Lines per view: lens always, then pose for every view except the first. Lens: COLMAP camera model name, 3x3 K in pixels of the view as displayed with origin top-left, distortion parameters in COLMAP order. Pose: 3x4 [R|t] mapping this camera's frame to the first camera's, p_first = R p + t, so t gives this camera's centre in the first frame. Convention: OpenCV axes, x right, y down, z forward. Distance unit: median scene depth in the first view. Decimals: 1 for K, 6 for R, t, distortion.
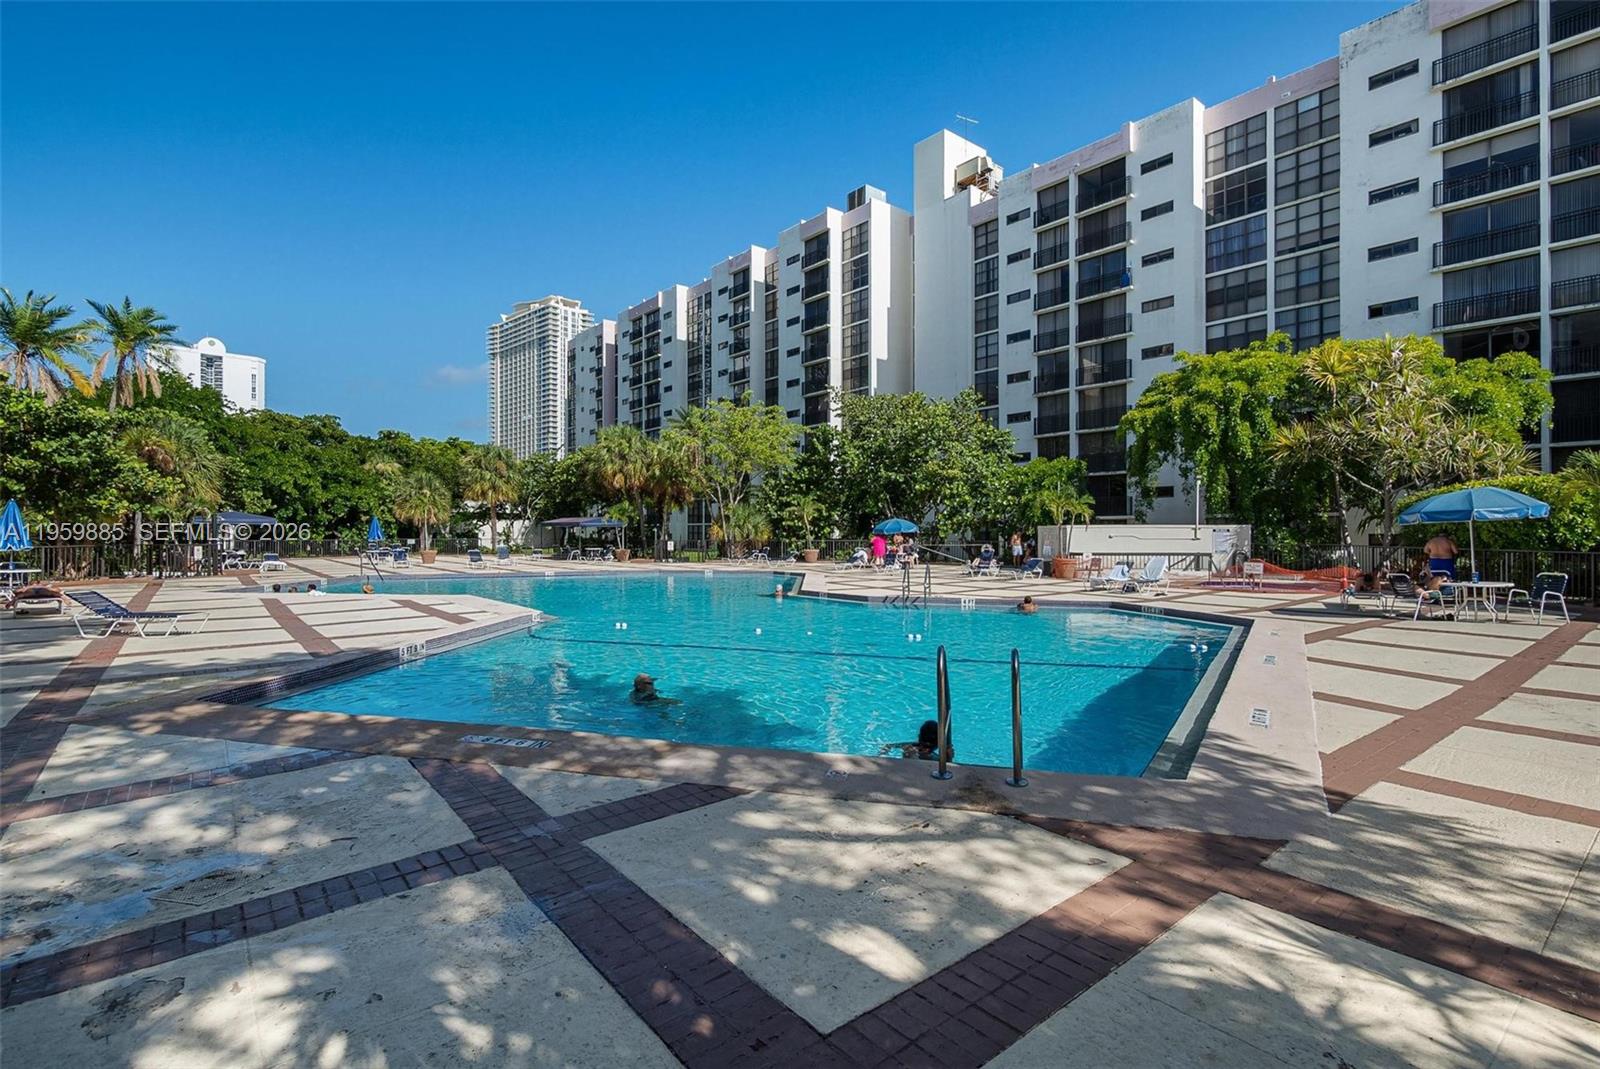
lens RADIAL K [[757.7, 0, 792.1], [0, 757.7, 531.8], [0, 0, 1]] dist [0.003348, 0.000367]
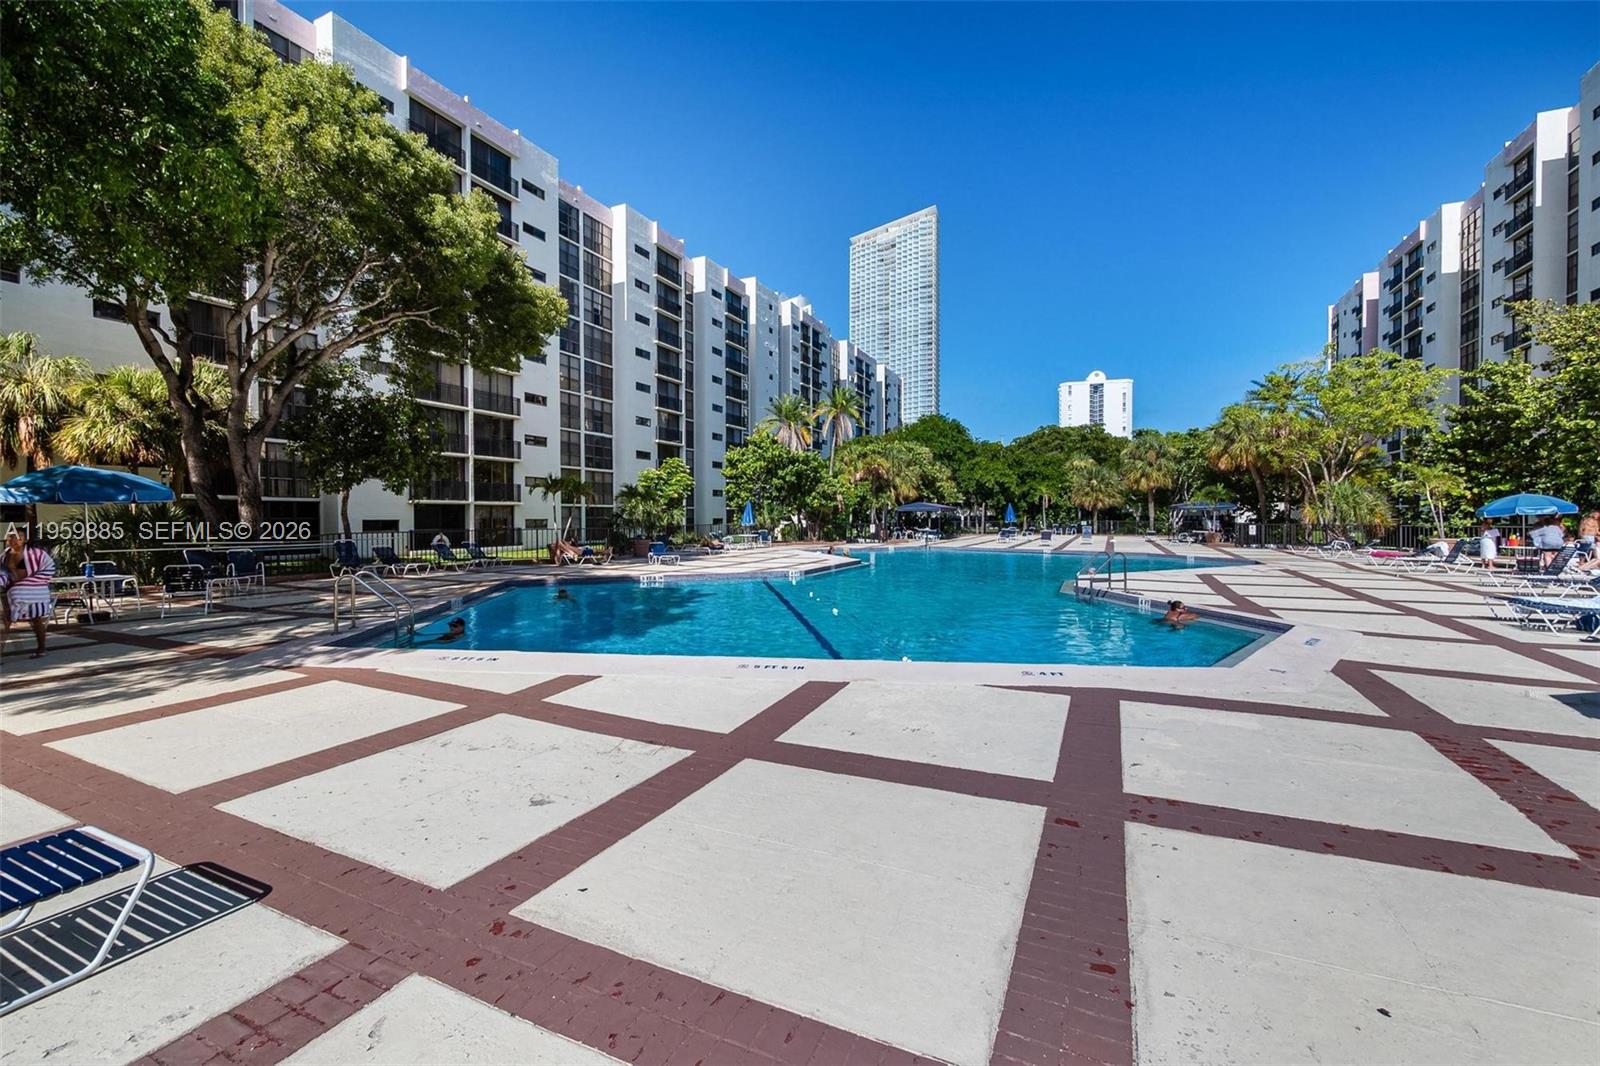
lens RADIAL K [[650.8, 0, 808.4], [0, 650.8, 524.4], [0, 0, 1]] dist [0.001168, 0.000114]
pose [[0.453322, 0.010532, -0.891285, 0.300393], [0.003298, 0.999904, 0.013493, -0.001064], [0.891341, -0.009056, 0.453243, 0.164528]]
